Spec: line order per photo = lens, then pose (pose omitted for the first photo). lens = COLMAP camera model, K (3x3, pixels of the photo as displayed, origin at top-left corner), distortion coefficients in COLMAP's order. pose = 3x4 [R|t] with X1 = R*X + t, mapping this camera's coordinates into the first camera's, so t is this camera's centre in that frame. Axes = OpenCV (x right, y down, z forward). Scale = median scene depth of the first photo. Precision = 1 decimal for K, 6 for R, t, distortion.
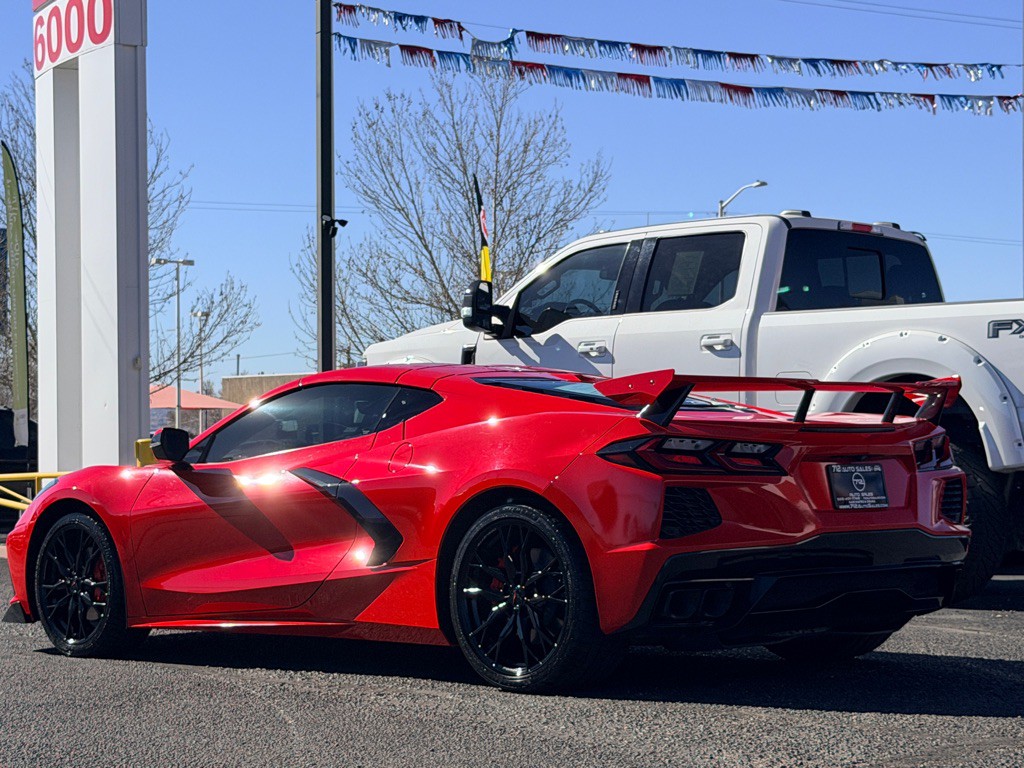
lens RADIAL K [[2291.8, 0, 511.0], [0, 2291.8, 403.9], [0, 0, 1]] dist [0.112775, 0.358424]
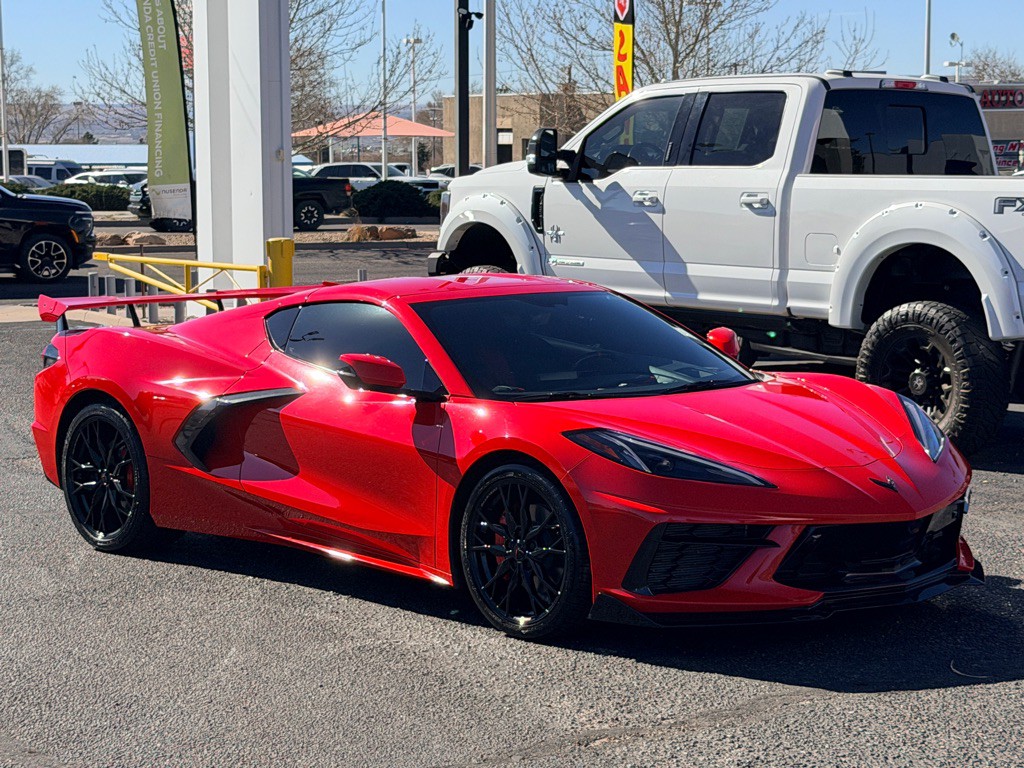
lens RADIAL K [[2278.7, 0, 526.7], [0, 2278.7, 382.0], [0, 0, 1]] dist [0.108104, 0.225675]
pose [[0.995291, 0.016803, -0.095466, 0.084830], [-0.005289, 0.992807, 0.119605, -0.067041], [0.096789, -0.118537, 0.988221, -0.052132]]
